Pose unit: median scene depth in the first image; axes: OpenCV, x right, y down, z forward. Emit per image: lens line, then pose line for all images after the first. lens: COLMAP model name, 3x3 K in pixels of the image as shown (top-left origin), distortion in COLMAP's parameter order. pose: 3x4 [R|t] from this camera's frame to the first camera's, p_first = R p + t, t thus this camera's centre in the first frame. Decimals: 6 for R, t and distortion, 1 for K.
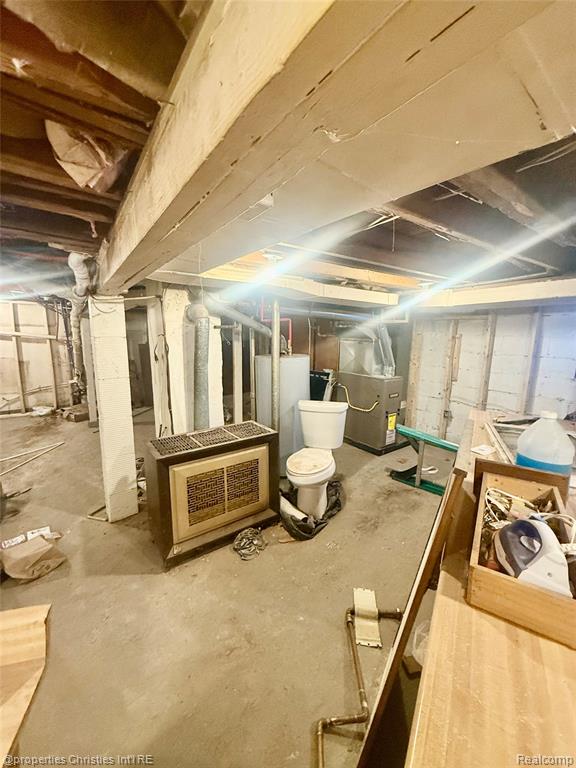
lens RADIAL K [[306.4, 0, 287.2], [0, 306.4, 385.6], [0, 0, 1]] dist [0.000594, 0.000011]
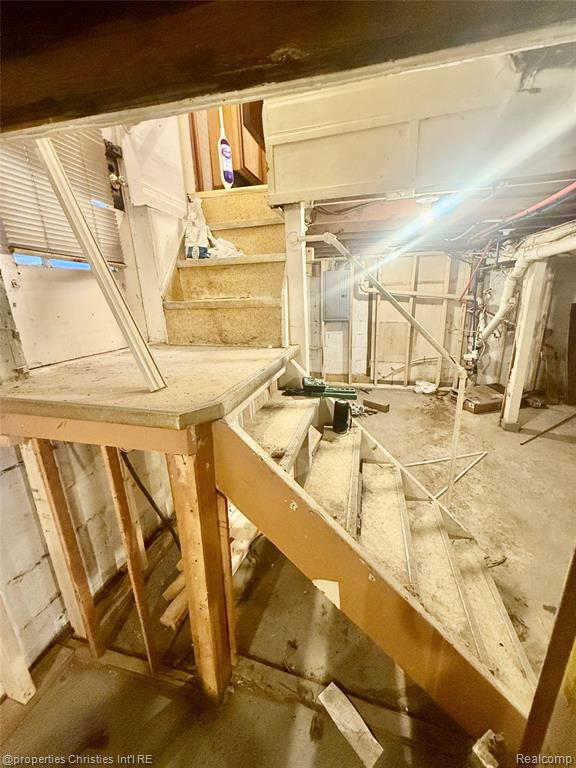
lens RADIAL K [[306.4, 0, 289.7], [0, 306.4, 382.0], [0, 0, 1]] dist [0.000594, 0.000011]
pose [[0.643857, 0.178491, -0.744036, -0.423933], [-0.082326, 0.982926, 0.164559, -0.039383], [0.760704, -0.044699, 0.647558, 0.176854]]
